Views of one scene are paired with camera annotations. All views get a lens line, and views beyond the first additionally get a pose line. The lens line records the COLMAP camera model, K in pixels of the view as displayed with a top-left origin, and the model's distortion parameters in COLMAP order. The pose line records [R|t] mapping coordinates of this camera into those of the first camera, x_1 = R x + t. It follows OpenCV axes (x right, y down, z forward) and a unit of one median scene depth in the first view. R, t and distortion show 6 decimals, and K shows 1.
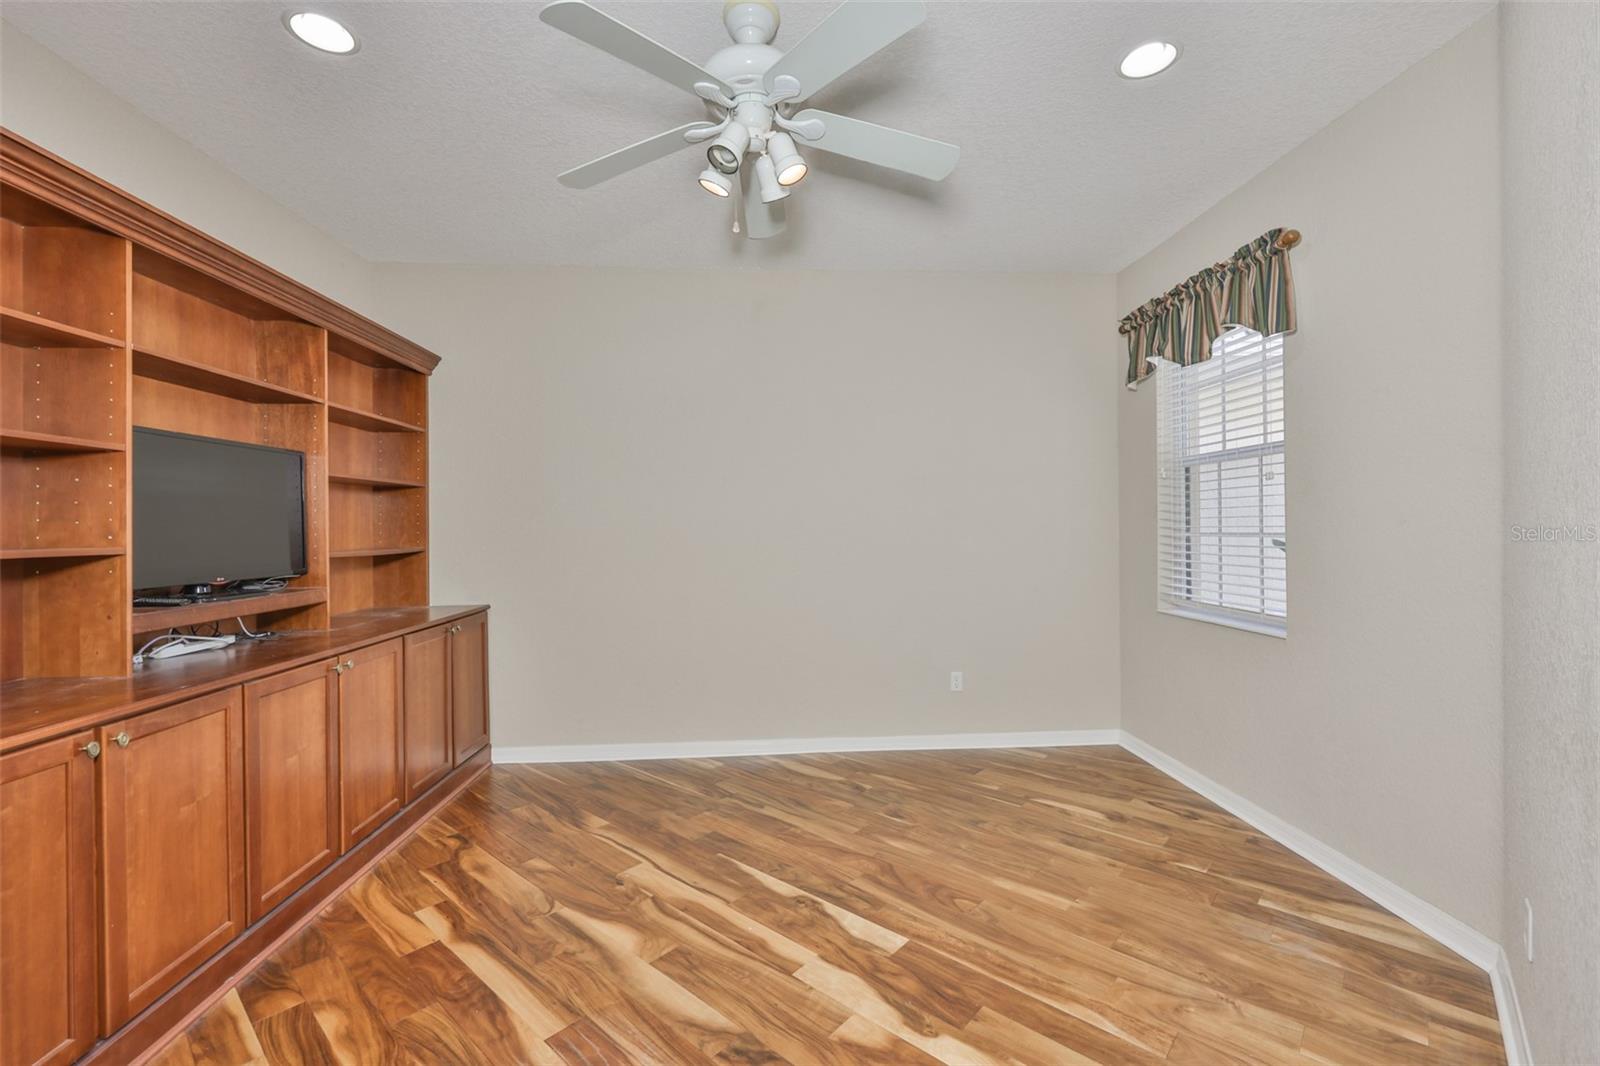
lens RADIAL K [[683.0, 0, 798.1], [0, 683.0, 526.9], [0, 0, 1]] dist [-0.000576, 0.000233]
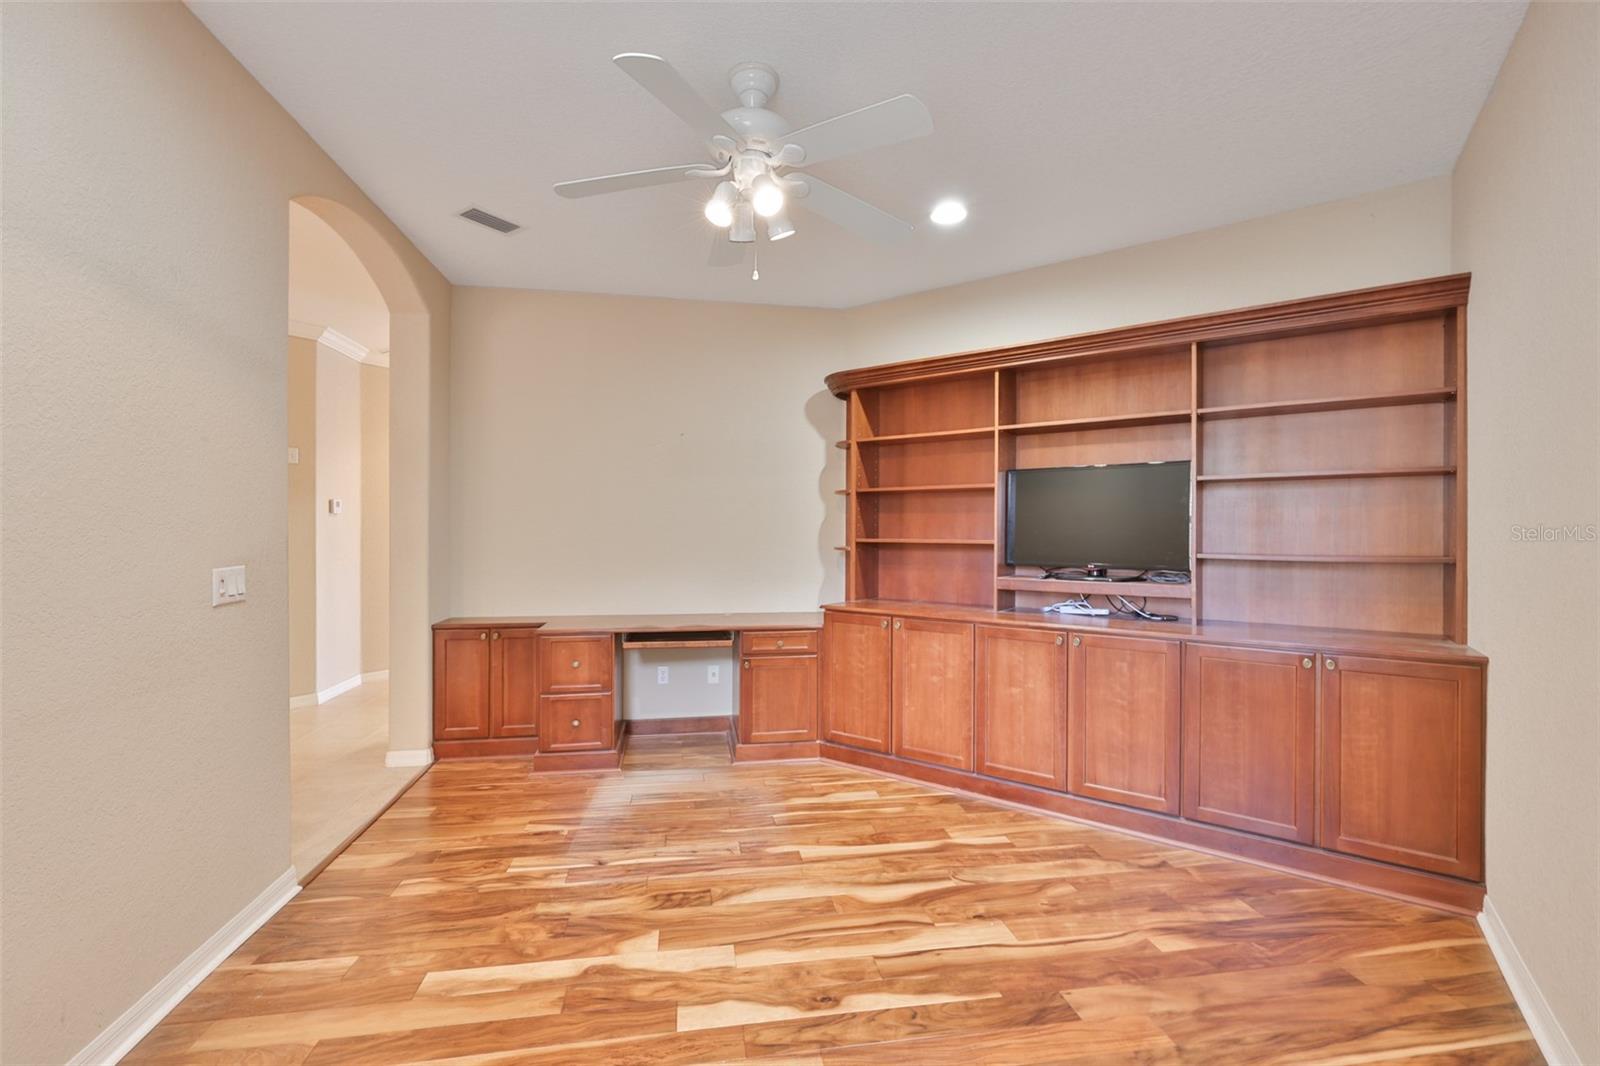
lens RADIAL K [[683.0, 0, 798.1], [0, 683.0, 526.9], [0, 0, 1]] dist [-0.000576, 0.000233]
pose [[-0.628538, -0.001268, -0.777778, 0.659741], [0.005471, 0.999967, -0.006052, 0.003094], [0.777760, -0.008059, -0.628510, 1.516239]]
